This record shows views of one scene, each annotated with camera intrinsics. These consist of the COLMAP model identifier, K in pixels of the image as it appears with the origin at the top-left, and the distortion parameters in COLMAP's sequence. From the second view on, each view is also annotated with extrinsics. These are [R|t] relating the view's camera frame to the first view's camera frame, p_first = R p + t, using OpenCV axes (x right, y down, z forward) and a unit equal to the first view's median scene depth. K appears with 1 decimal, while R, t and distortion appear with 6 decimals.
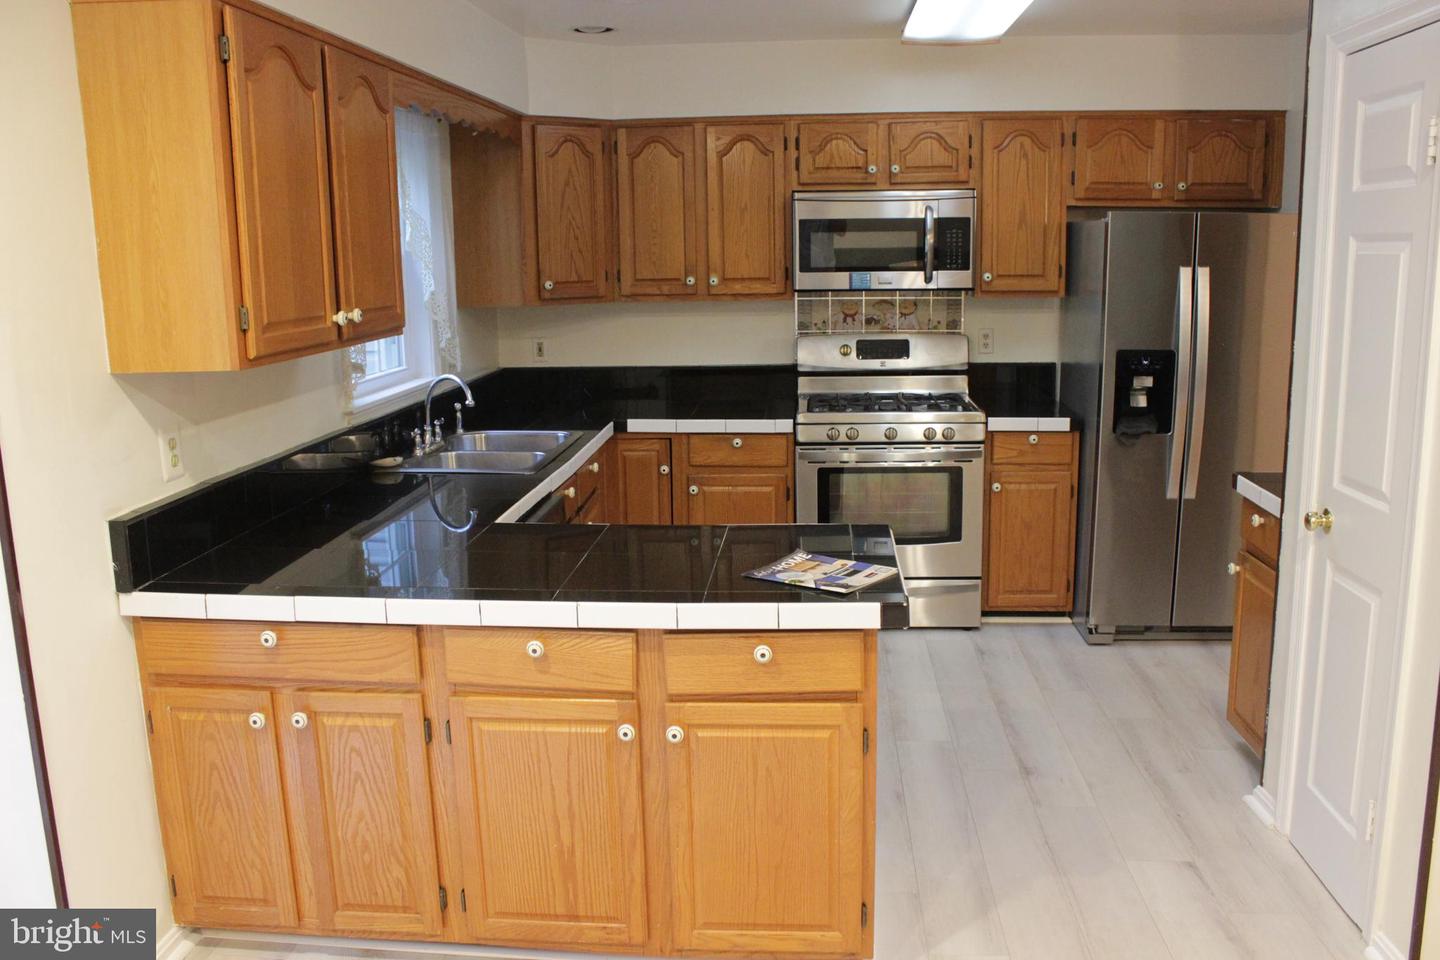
lens RADIAL K [[1201.9, 0, 720.0], [0, 1201.9, 480.0], [0, 0, 1]] dist [-0.173236, 0.165933]
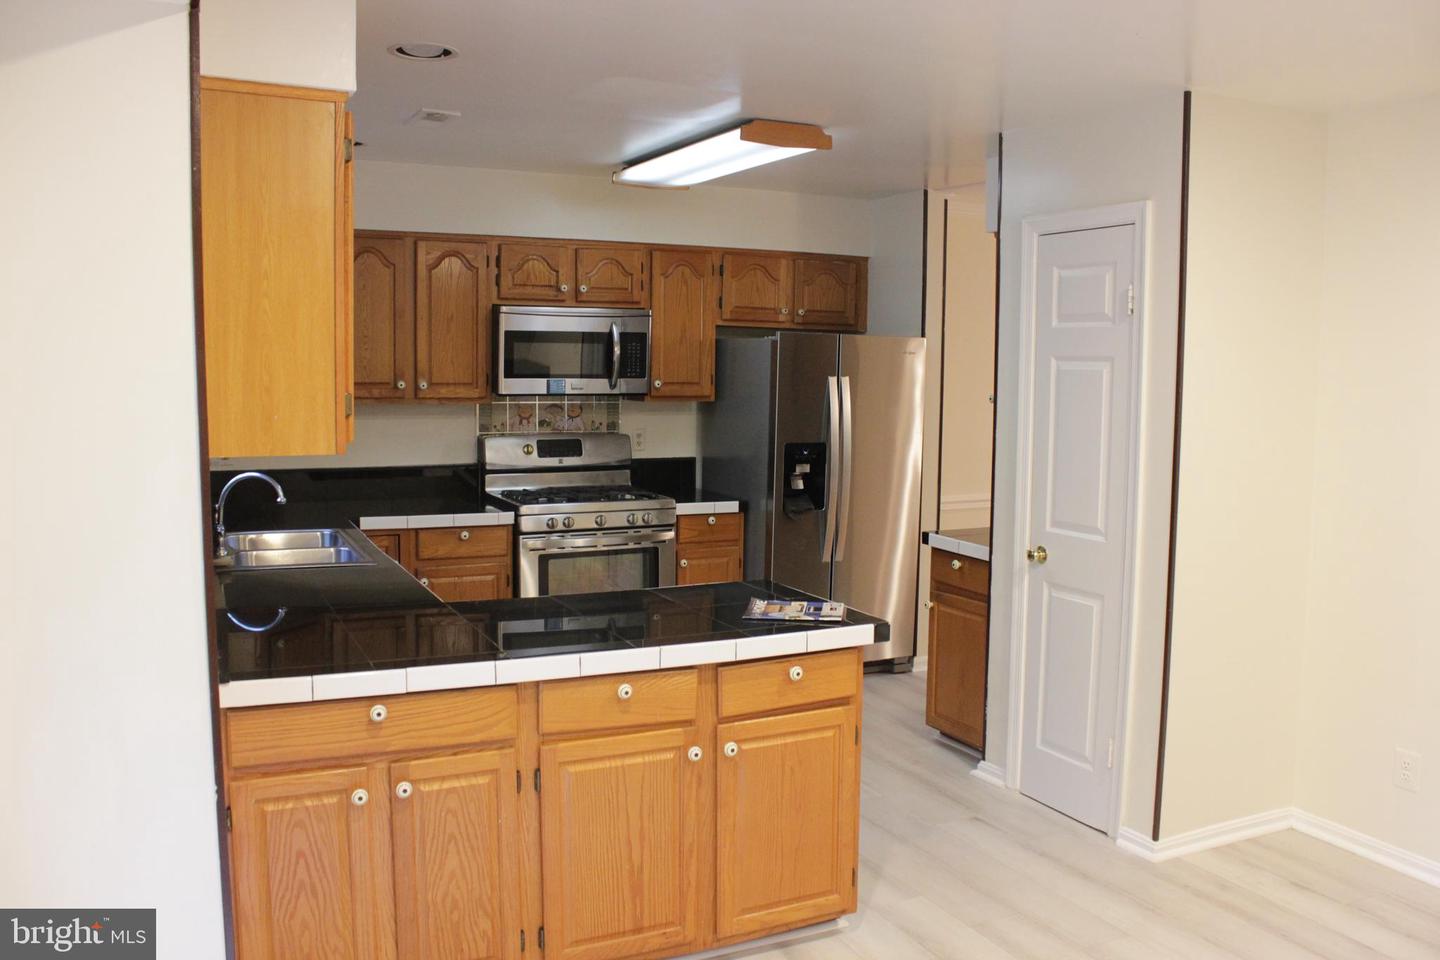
lens RADIAL K [[1201.9, 0, 720.0], [0, 1201.9, 480.0], [0, 0, 1]] dist [-0.173236, 0.165933]
pose [[0.858815, -0.021535, 0.511833, -0.358833], [0.069356, 0.994805, -0.074519, 0.016218], [-0.507569, 0.099497, 0.855847, -0.033327]]
